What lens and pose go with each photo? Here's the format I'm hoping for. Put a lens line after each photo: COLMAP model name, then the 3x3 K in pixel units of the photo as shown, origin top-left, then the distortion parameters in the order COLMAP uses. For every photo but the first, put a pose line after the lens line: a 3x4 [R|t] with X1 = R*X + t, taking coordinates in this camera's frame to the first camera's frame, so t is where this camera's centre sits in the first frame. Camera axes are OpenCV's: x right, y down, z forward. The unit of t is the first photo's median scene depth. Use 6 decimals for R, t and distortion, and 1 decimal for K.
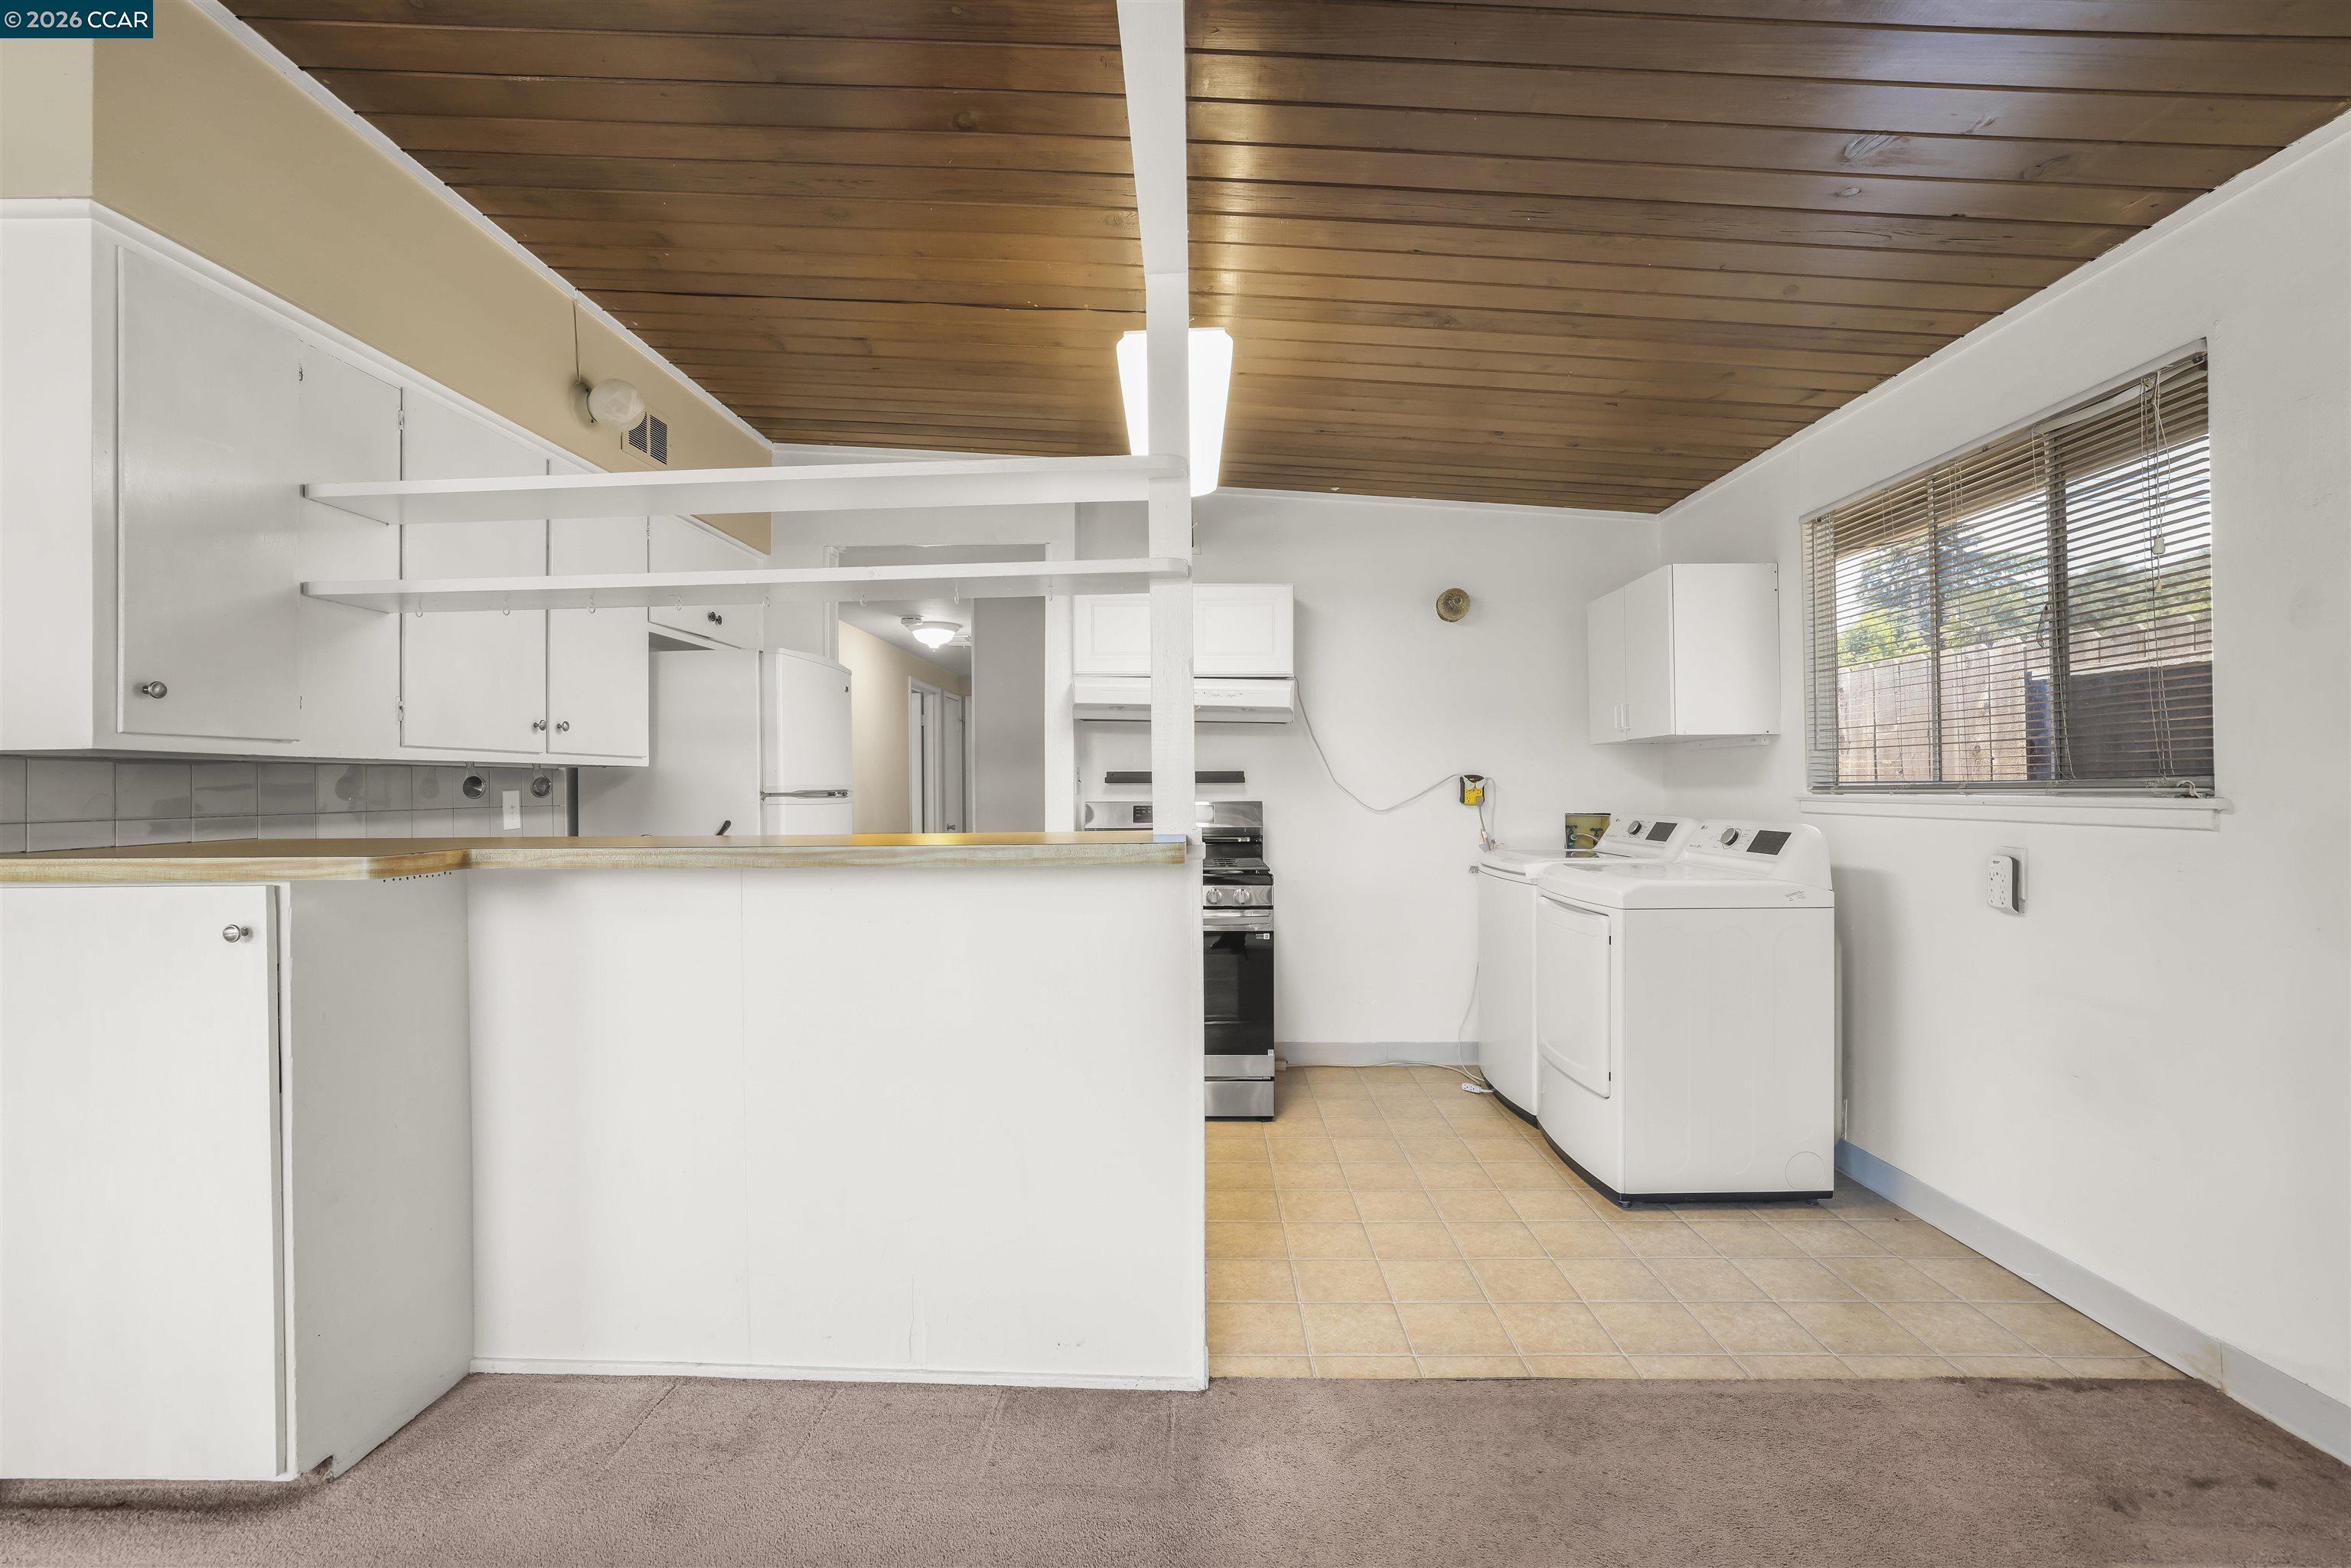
lens RADIAL K [[1011.5, 0, 1154.9], [0, 1011.5, 777.8], [0, 0, 1]] dist [-0.038864, 0.015492]
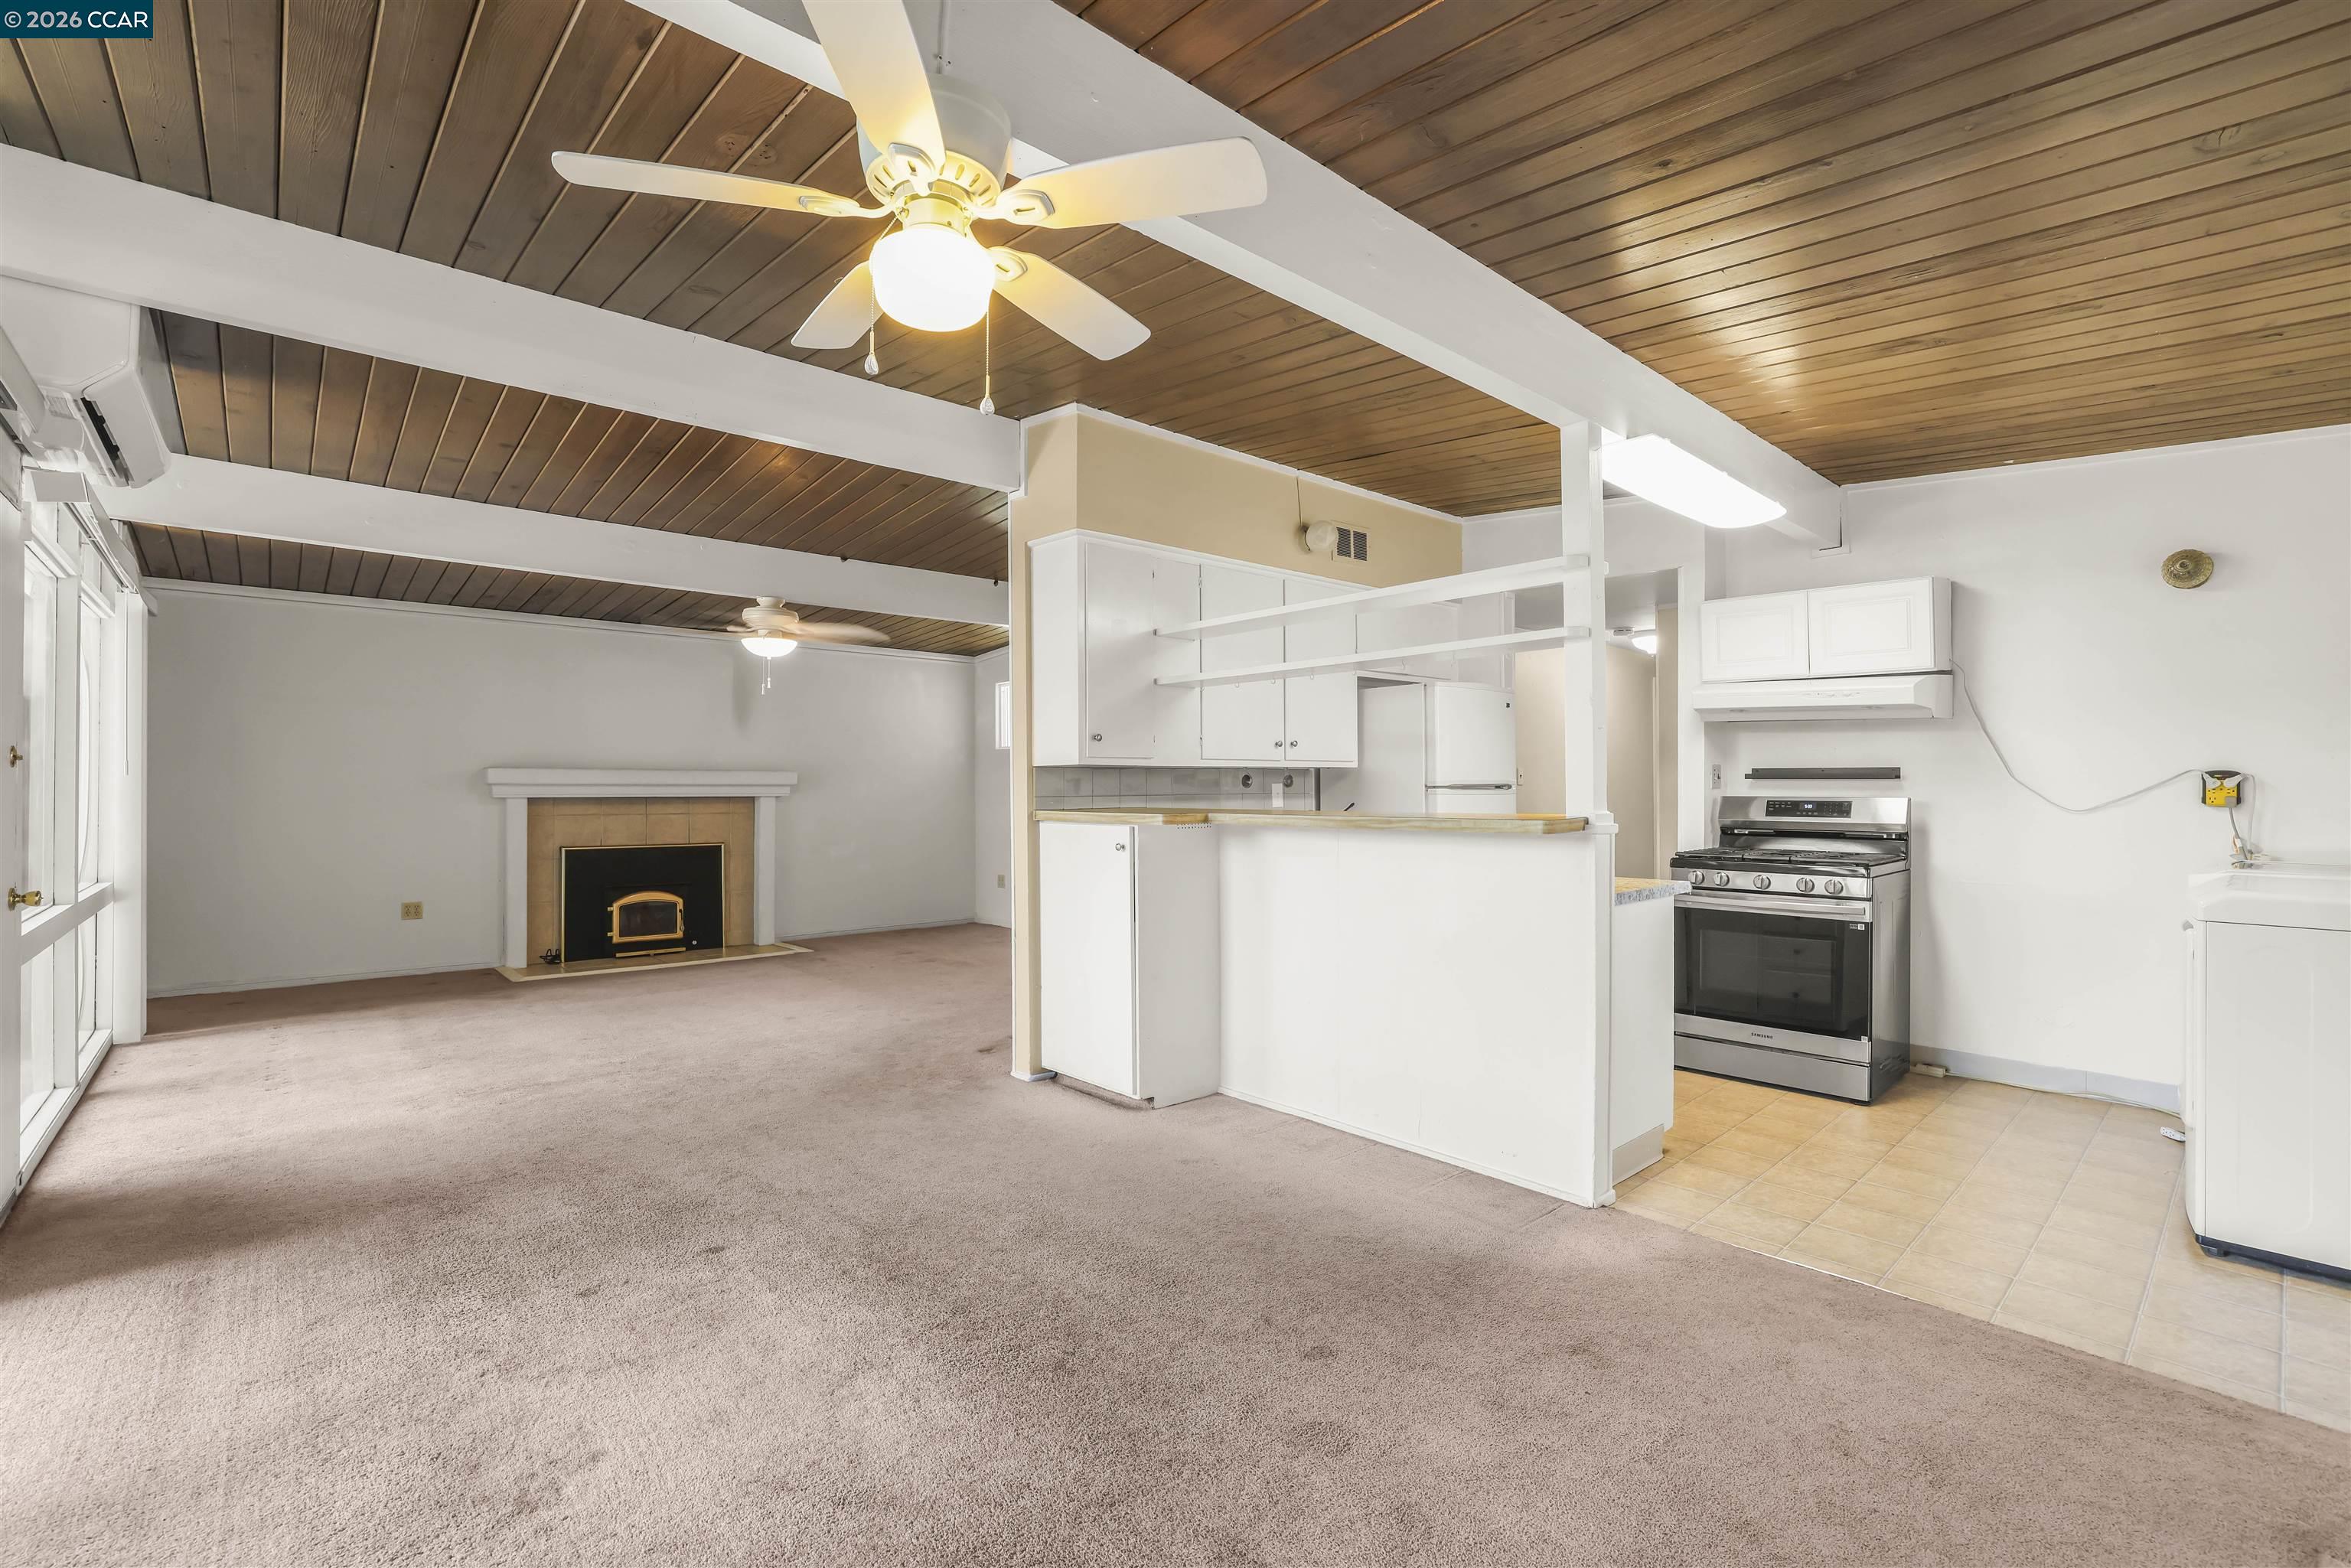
lens RADIAL K [[1011.5, 0, 1154.9], [0, 1011.5, 777.8], [0, 0, 1]] dist [-0.038864, 0.015492]
pose [[0.686900, 0.002111, -0.726748, 0.449984], [0.003283, 0.999977, 0.006007, -0.006900], [0.726744, -0.006512, 0.686877, -0.291741]]
